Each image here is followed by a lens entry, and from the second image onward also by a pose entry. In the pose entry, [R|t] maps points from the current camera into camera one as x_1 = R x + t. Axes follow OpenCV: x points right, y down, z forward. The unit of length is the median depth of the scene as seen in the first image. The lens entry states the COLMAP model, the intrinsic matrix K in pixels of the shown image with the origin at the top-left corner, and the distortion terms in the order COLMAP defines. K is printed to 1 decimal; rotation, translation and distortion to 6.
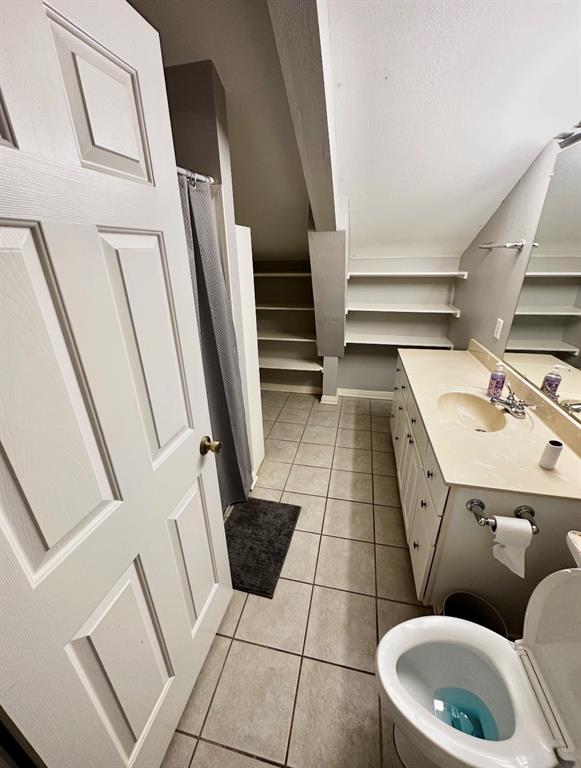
lens RADIAL K [[307.6, 0, 291.6], [0, 307.6, 382.4], [0, 0, 1]] dist [0.000530, 0.000055]
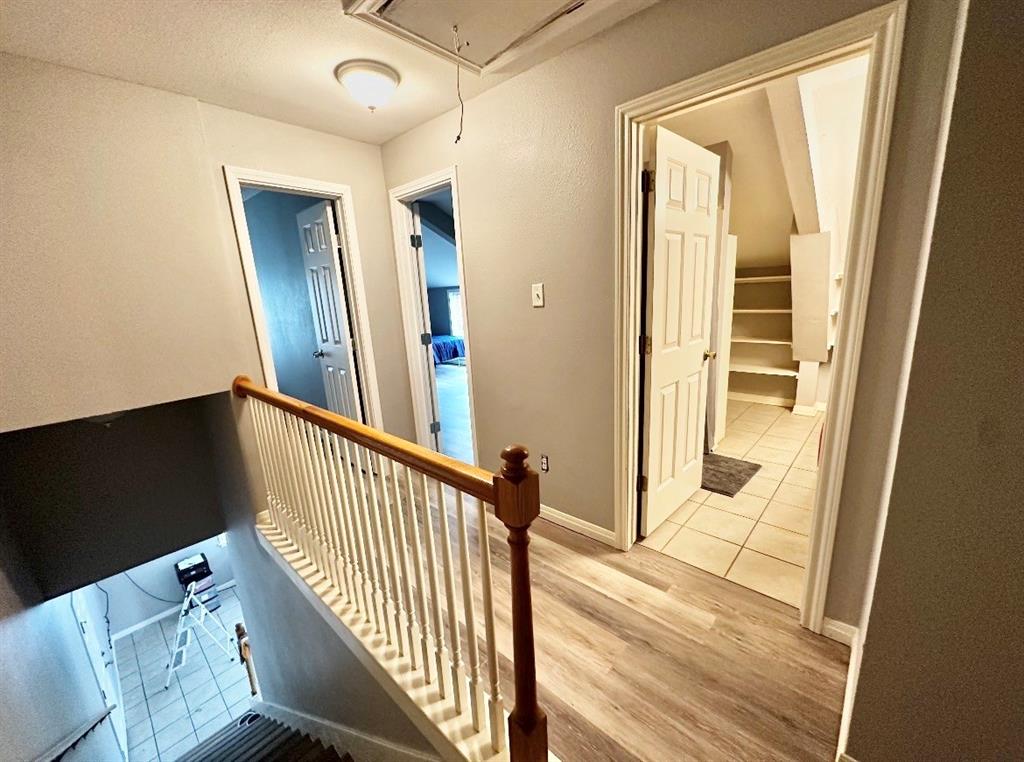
lens RADIAL K [[411.4, 0, 514.2], [0, 411.4, 384.1], [0, 0, 1]] dist [-0.016657, -0.000023]
pose [[0.860459, 0.086775, -0.502076, -0.017417], [-0.161970, 0.980861, -0.108059, 0.310272], [0.483090, 0.174301, 0.858046, -0.566215]]
